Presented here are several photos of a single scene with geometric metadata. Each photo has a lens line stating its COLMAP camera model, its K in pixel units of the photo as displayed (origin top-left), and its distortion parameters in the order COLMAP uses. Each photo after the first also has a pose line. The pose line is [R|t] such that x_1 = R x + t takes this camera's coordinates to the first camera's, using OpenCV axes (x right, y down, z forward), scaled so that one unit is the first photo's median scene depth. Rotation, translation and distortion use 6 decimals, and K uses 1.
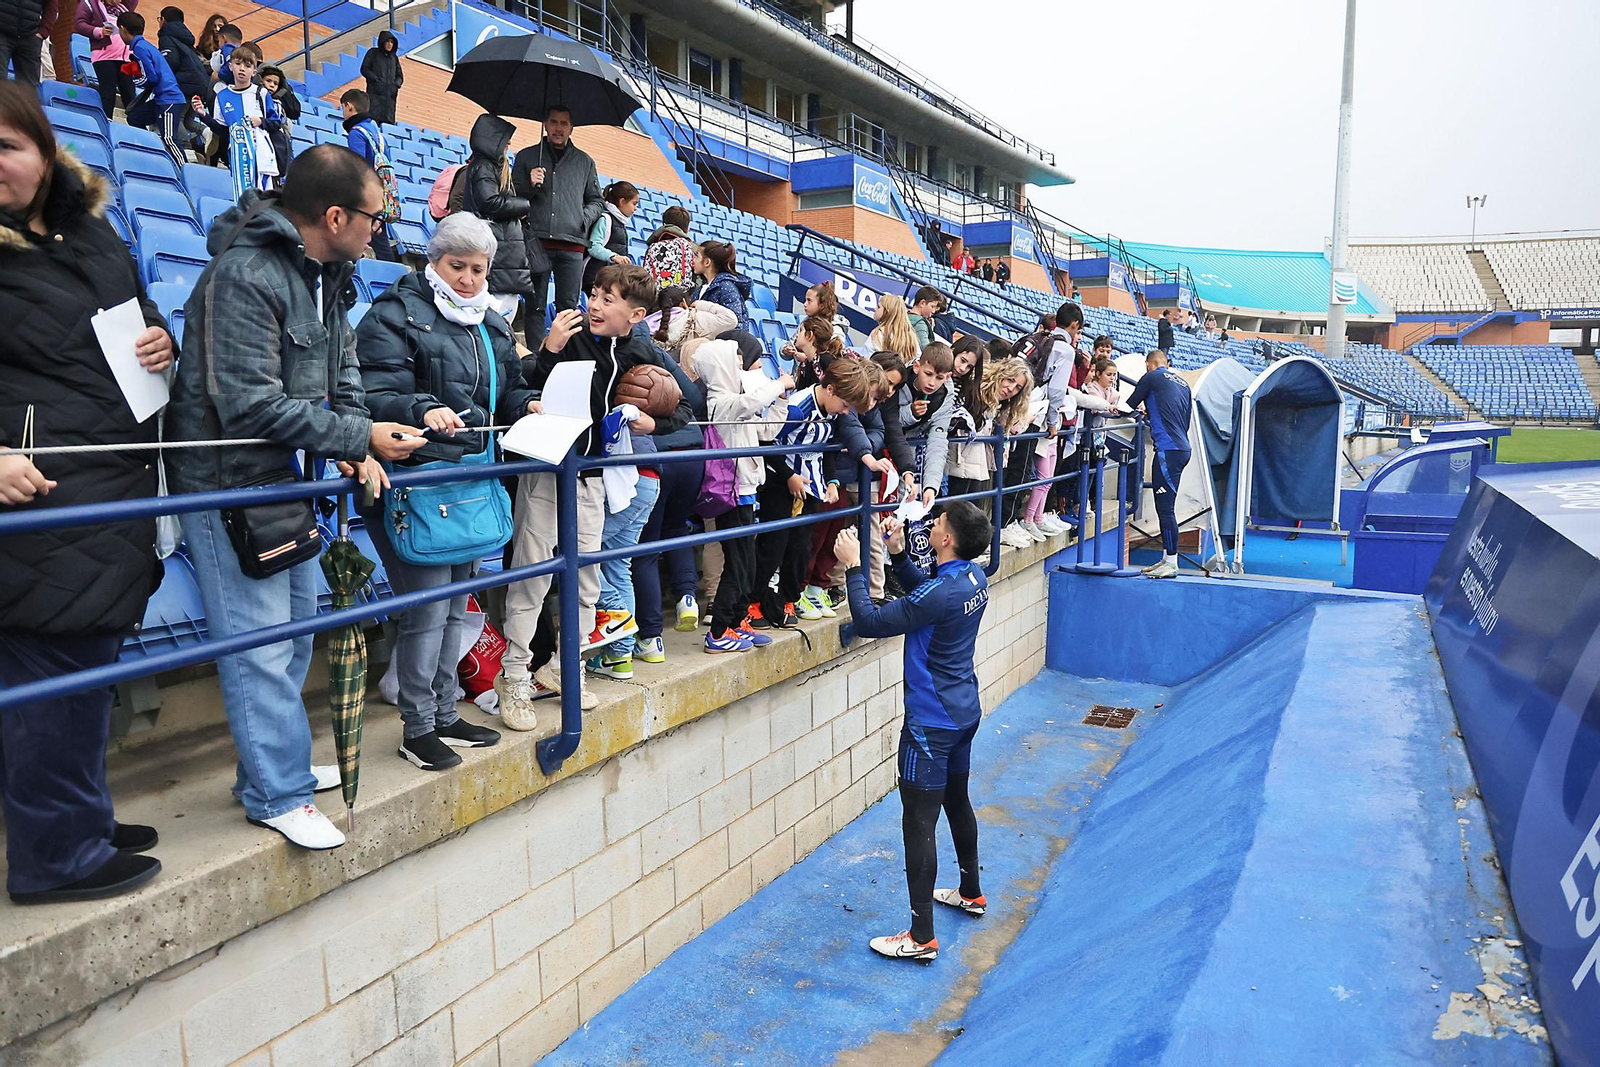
lens RADIAL K [[1244.5, 0, 800.0], [0, 1244.5, 533.5], [0, 0, 1]] dist [-0.110976, 0.090434]
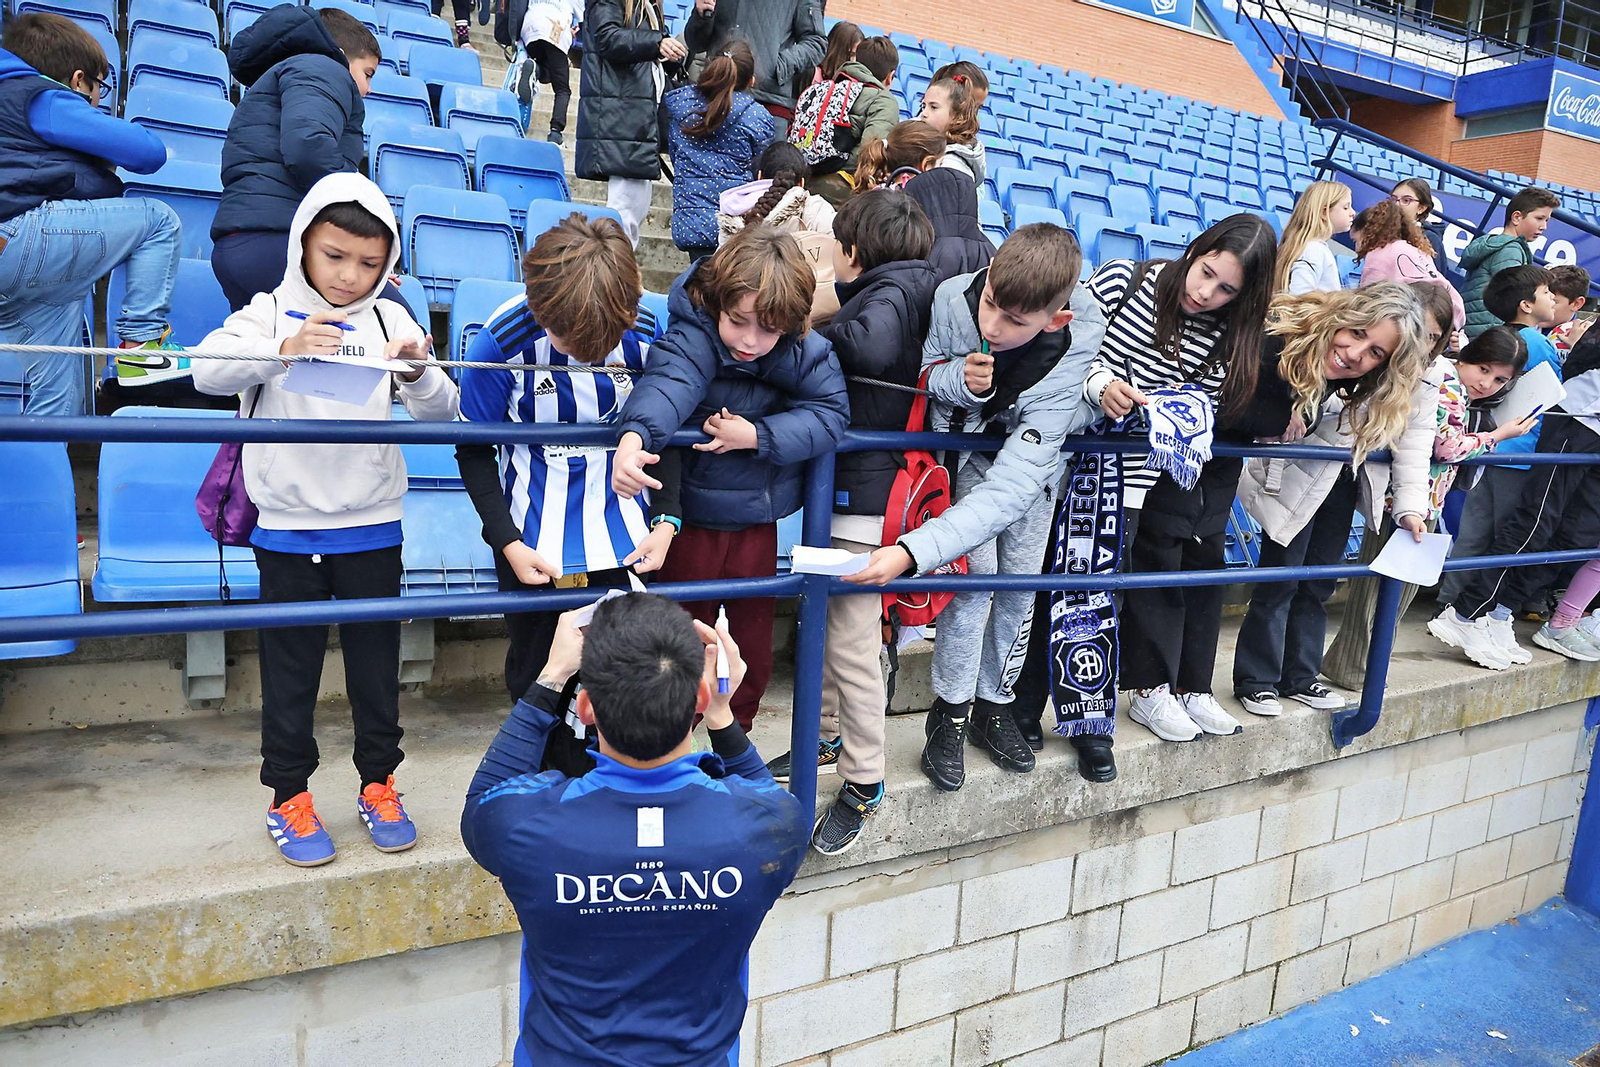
lens RADIAL K [[1244.5, 0, 800.0], [0, 1244.5, 533.5], [0, 0, 1]] dist [-0.110976, 0.090434]
pose [[0.840678, 0.119125, -0.528271, 0.089082], [-0.108975, 0.992764, 0.050449, -0.019474], [0.530458, 0.015157, 0.847576, 0.192851]]
